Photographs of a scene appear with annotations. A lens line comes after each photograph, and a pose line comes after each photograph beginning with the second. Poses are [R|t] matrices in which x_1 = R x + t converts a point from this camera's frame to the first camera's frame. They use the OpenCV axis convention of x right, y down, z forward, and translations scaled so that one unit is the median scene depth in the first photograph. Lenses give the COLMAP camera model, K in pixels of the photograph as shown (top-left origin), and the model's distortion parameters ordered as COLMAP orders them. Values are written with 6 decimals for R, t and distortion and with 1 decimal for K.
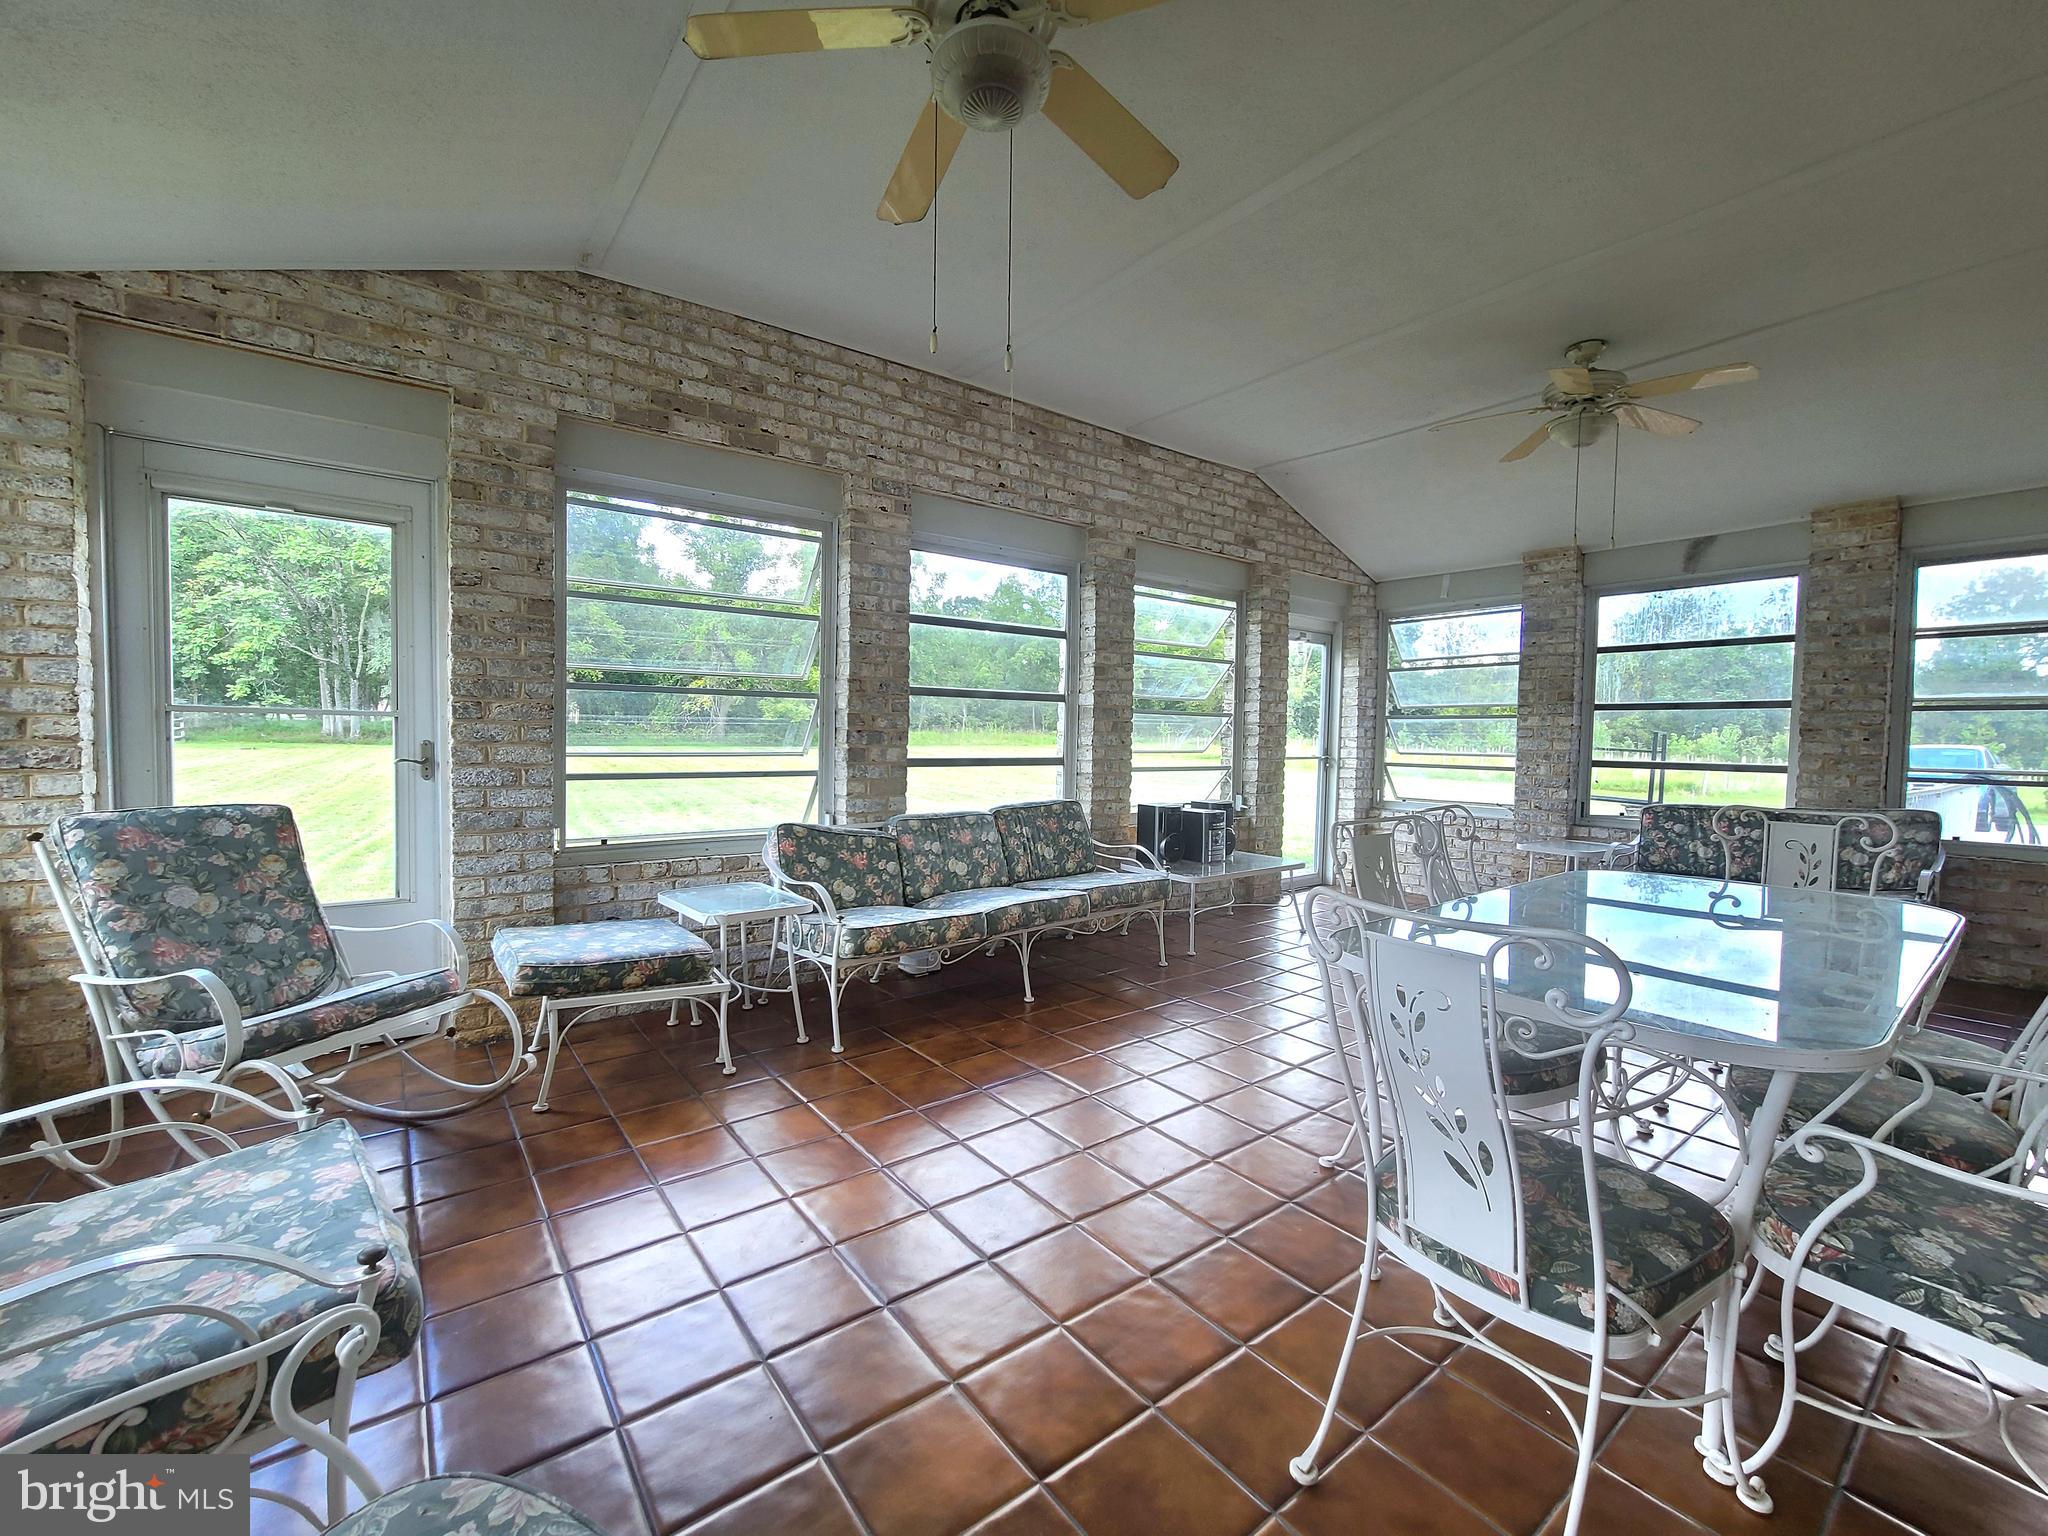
lens RADIAL K [[843.7, 0, 1022.0], [0, 843.7, 764.9], [0, 0, 1]] dist [-0.003159, -0.000068]
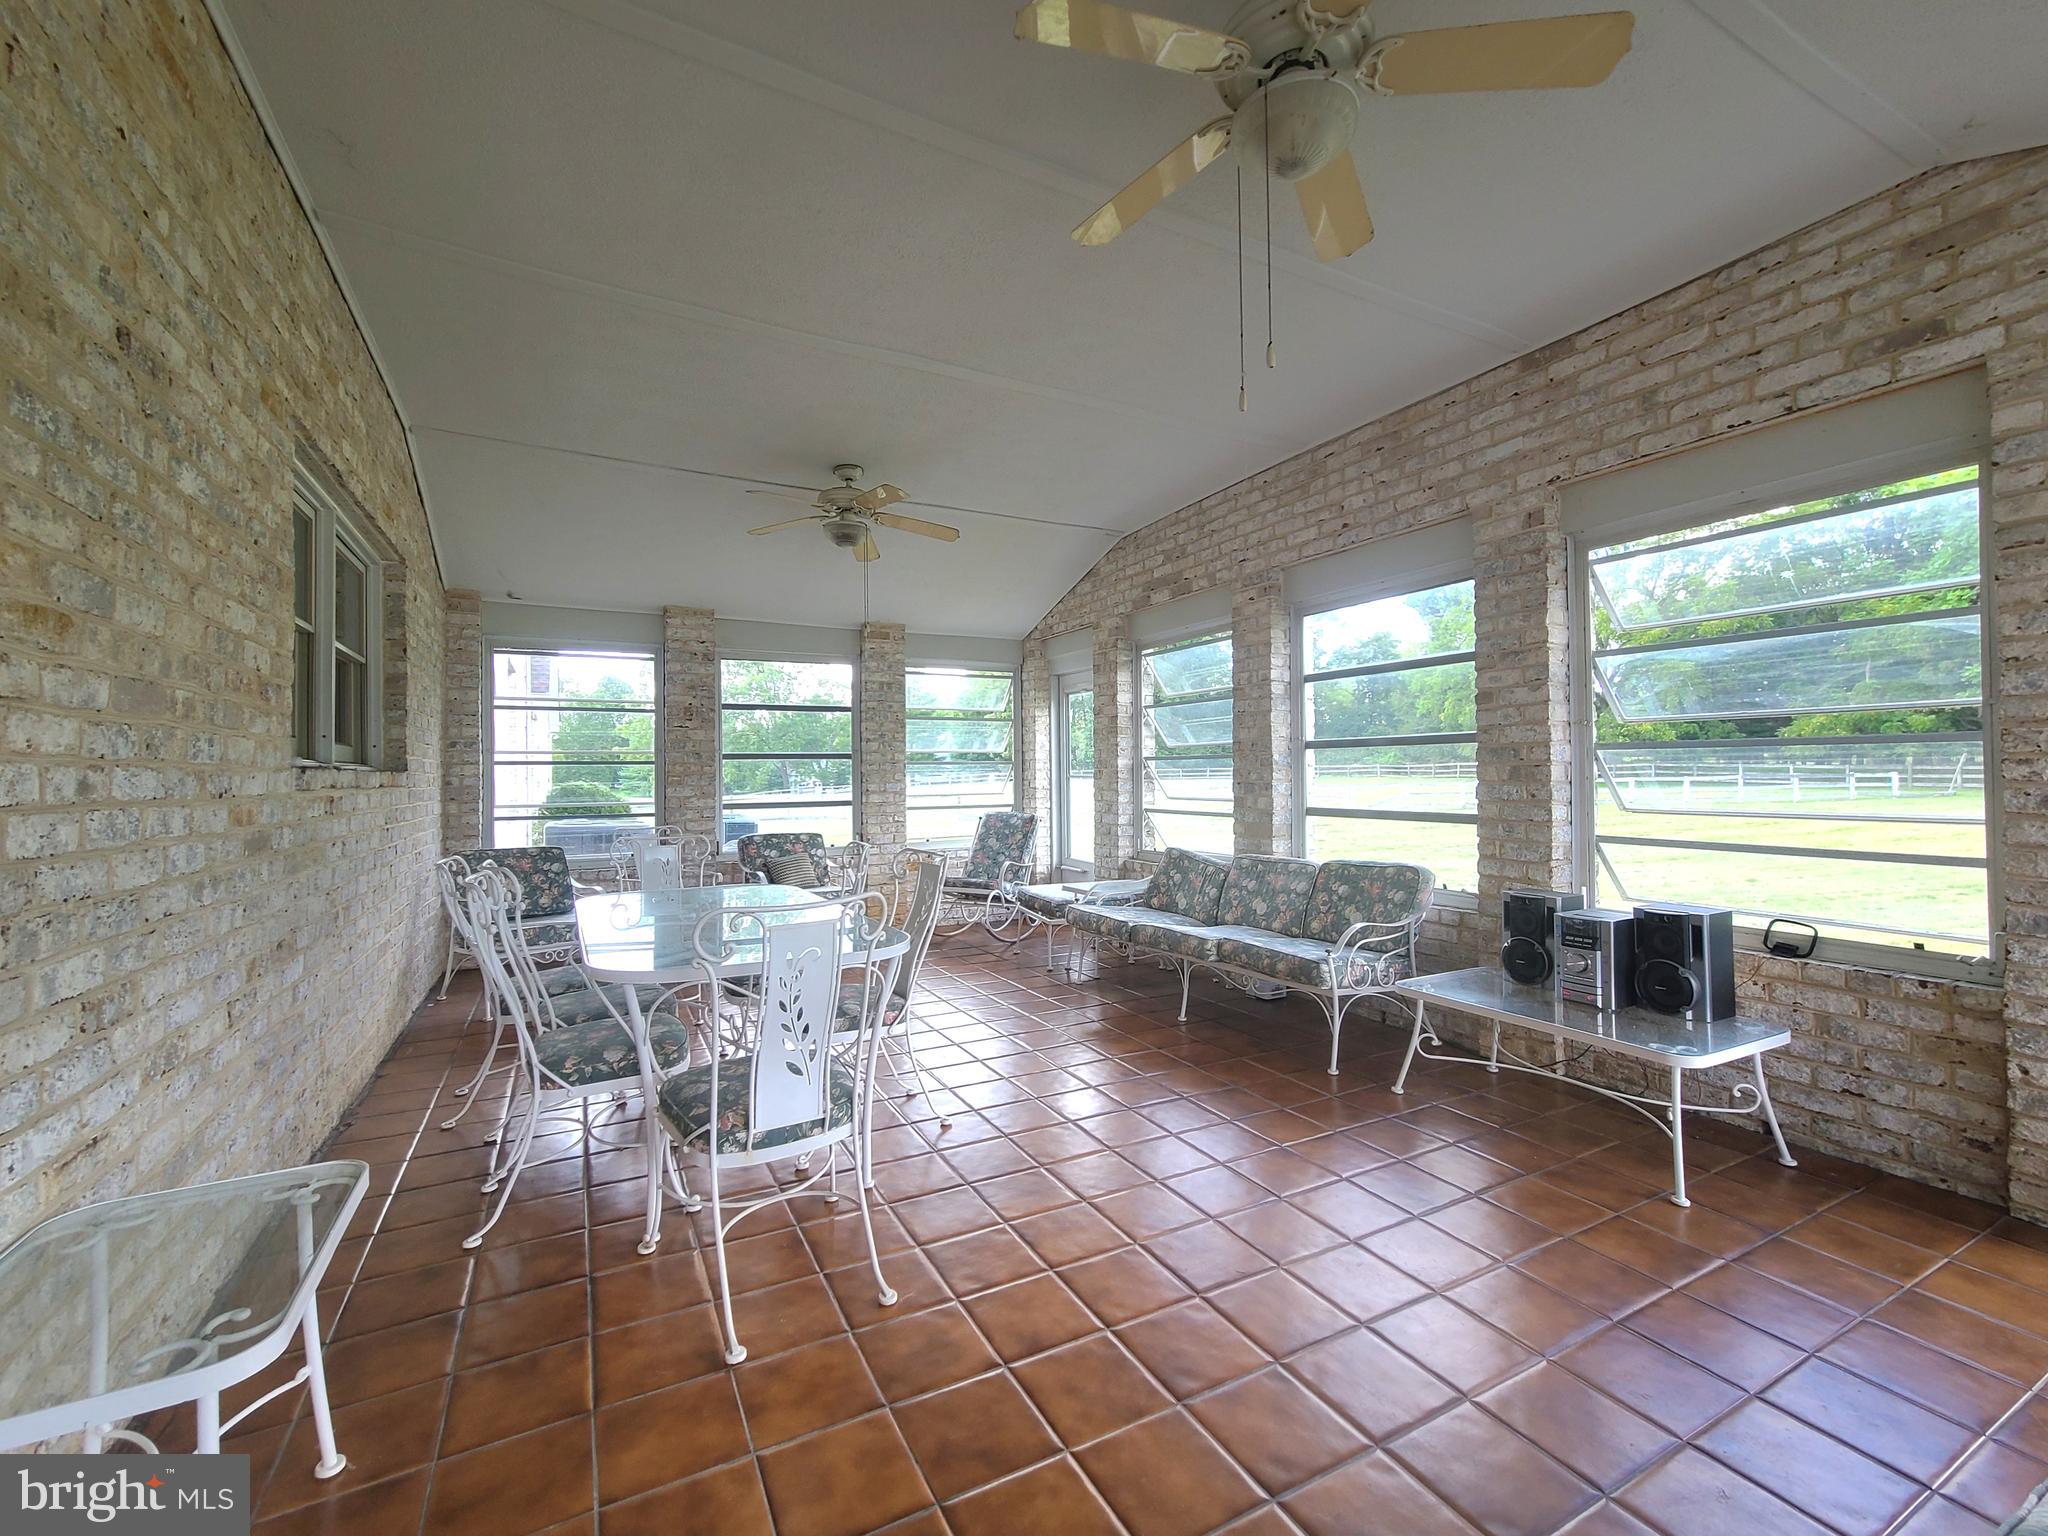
lens RADIAL K [[843.7, 0, 1016.8], [0, 843.7, 764.6], [0, 0, 1]] dist [-0.003159, -0.000068]
pose [[-0.170210, -0.023935, -0.985117, 1.000493], [-0.029547, 0.999379, -0.019177, -0.030934], [0.984965, 0.025843, -0.170811, 0.820468]]
